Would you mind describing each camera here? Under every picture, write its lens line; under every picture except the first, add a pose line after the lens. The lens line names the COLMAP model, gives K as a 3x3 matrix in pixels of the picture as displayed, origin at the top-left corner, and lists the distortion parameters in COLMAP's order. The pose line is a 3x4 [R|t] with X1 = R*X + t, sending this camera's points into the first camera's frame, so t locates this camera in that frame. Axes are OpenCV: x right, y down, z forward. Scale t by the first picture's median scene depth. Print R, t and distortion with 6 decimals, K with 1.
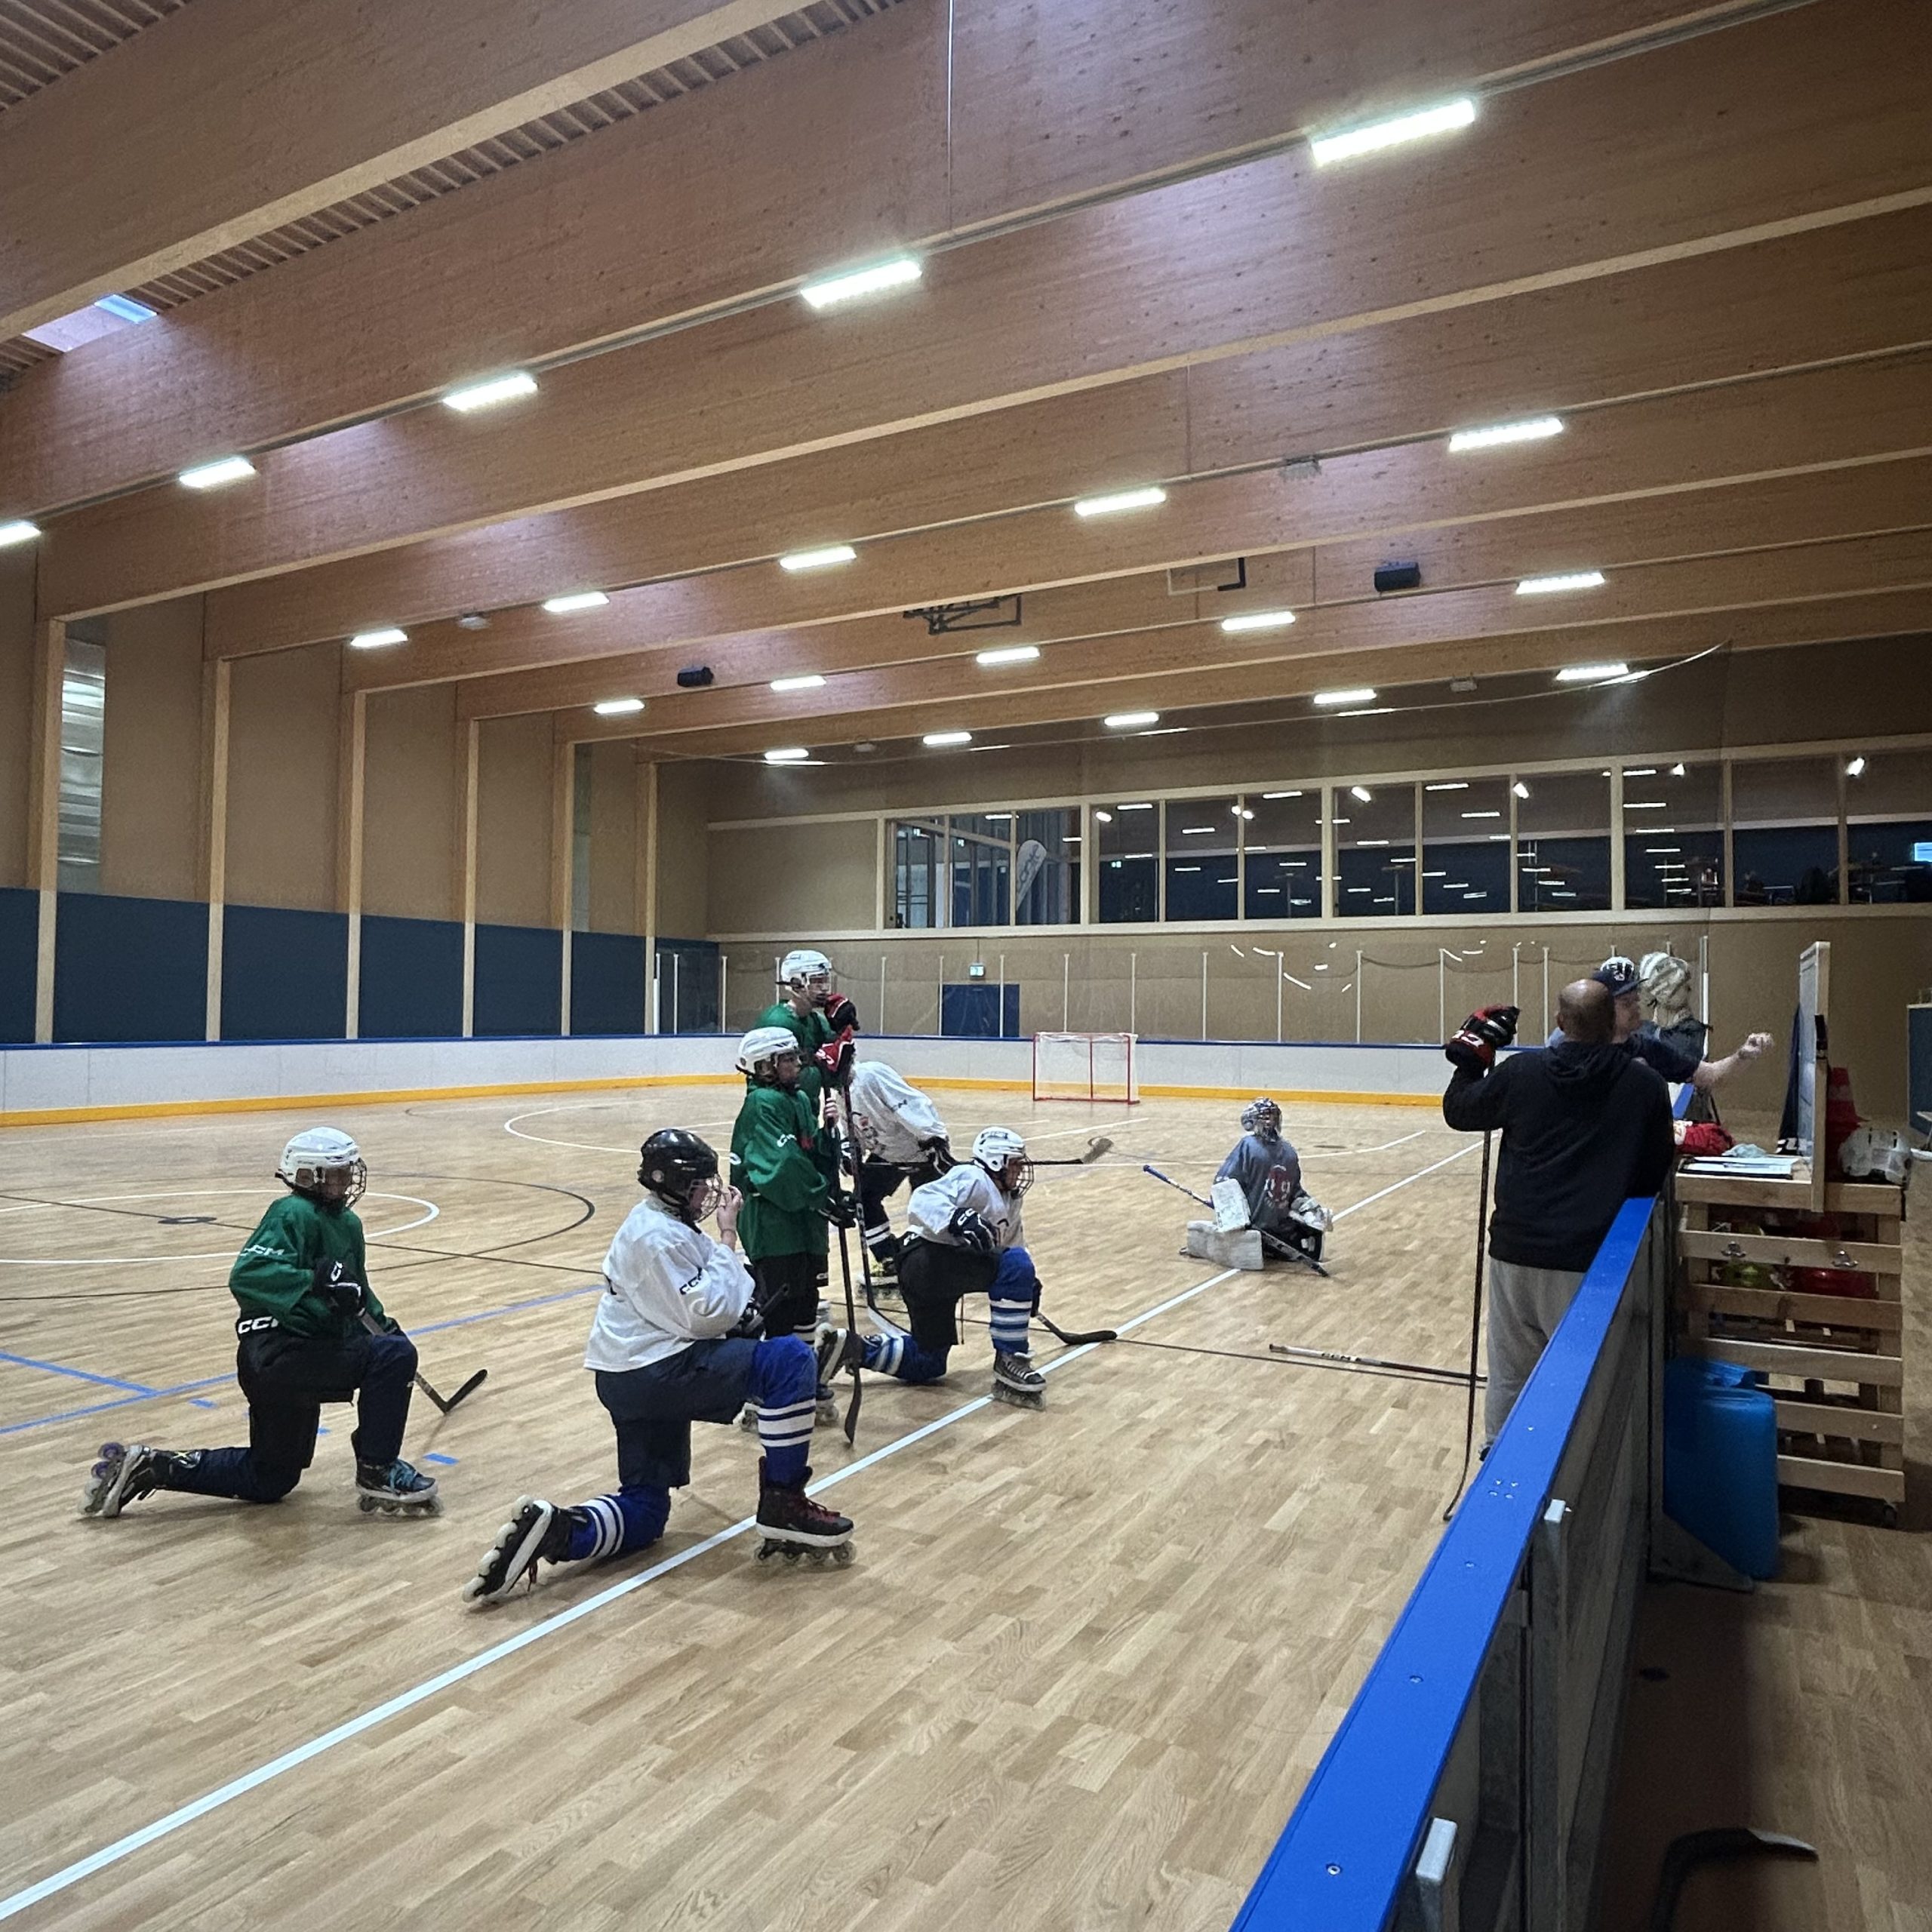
lens RADIAL K [[1385.0, 0, 966.0], [0, 1385.0, 966.0], [0, 0, 1]] dist [-0.001460, -0.000608]
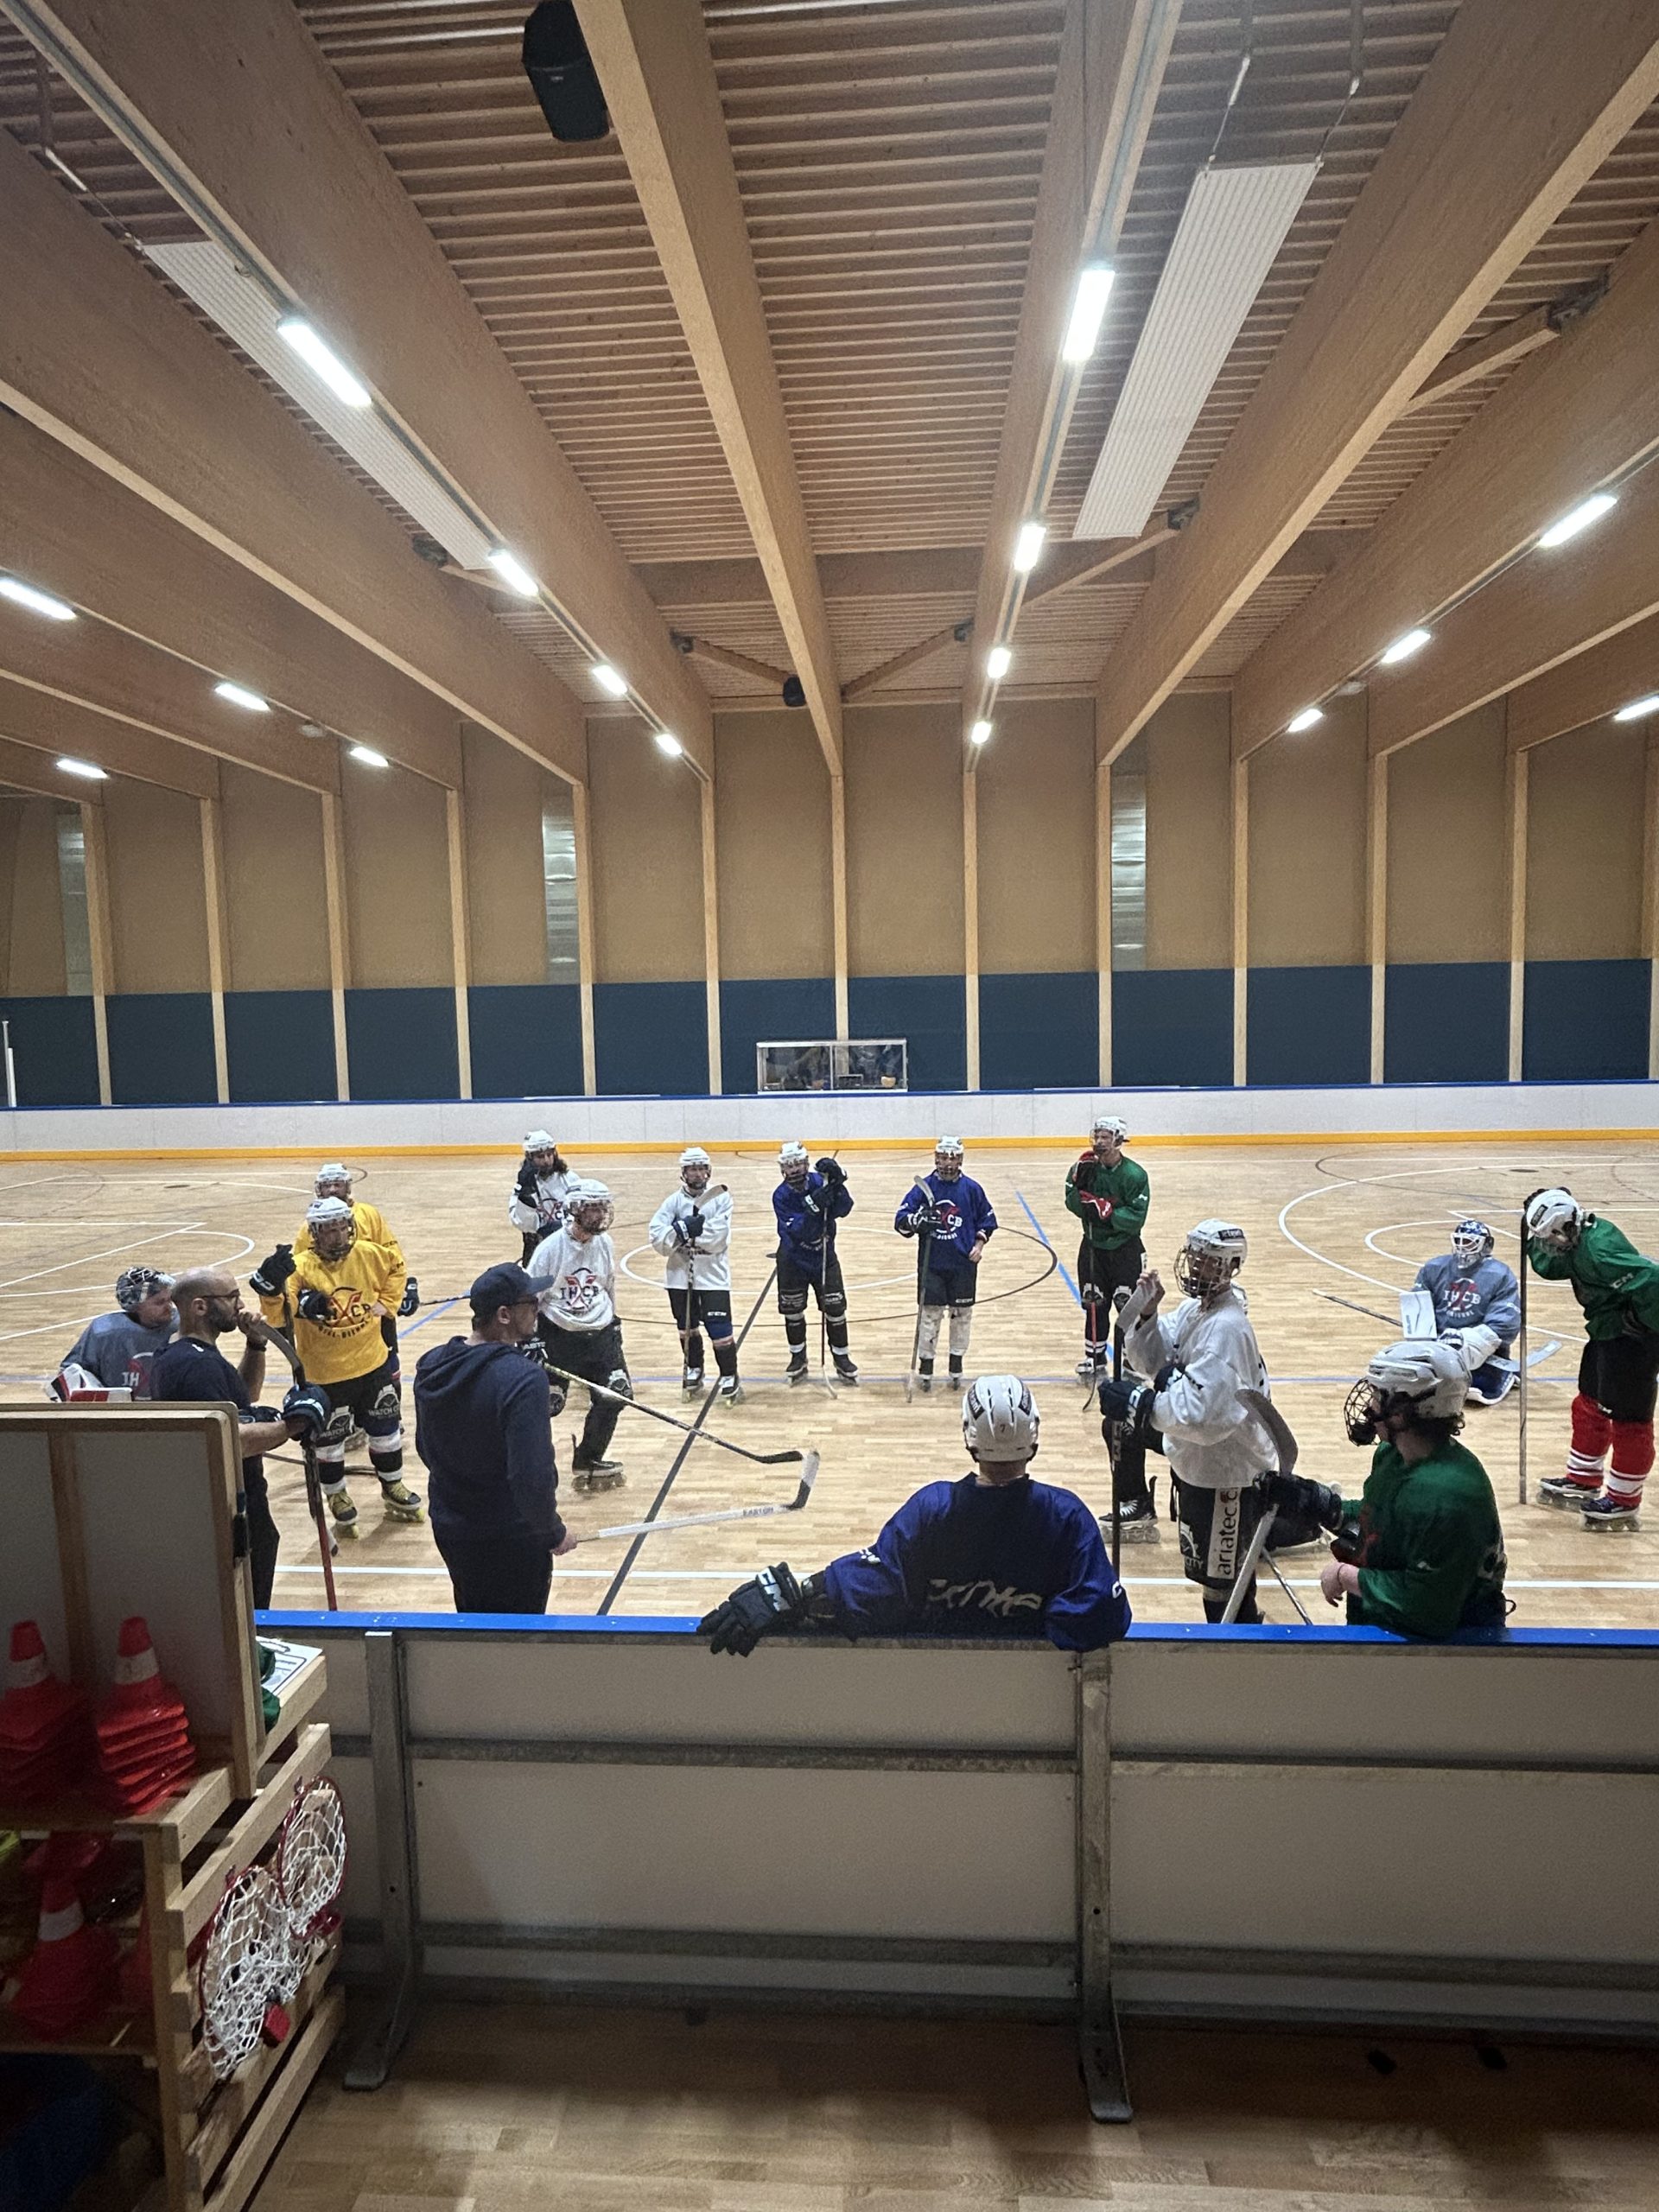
lens RADIAL K [[1107.0, 0, 829.5], [0, 1107.0, 1106.0], [0, 0, 1]] dist [-0.044842, -0.000094]
pose [[0.421986, 0.017688, -0.906430, 0.171922], [0.053226, 0.997602, 0.044246, 0.012504], [0.905039, -0.066917, 0.420033, 0.323005]]
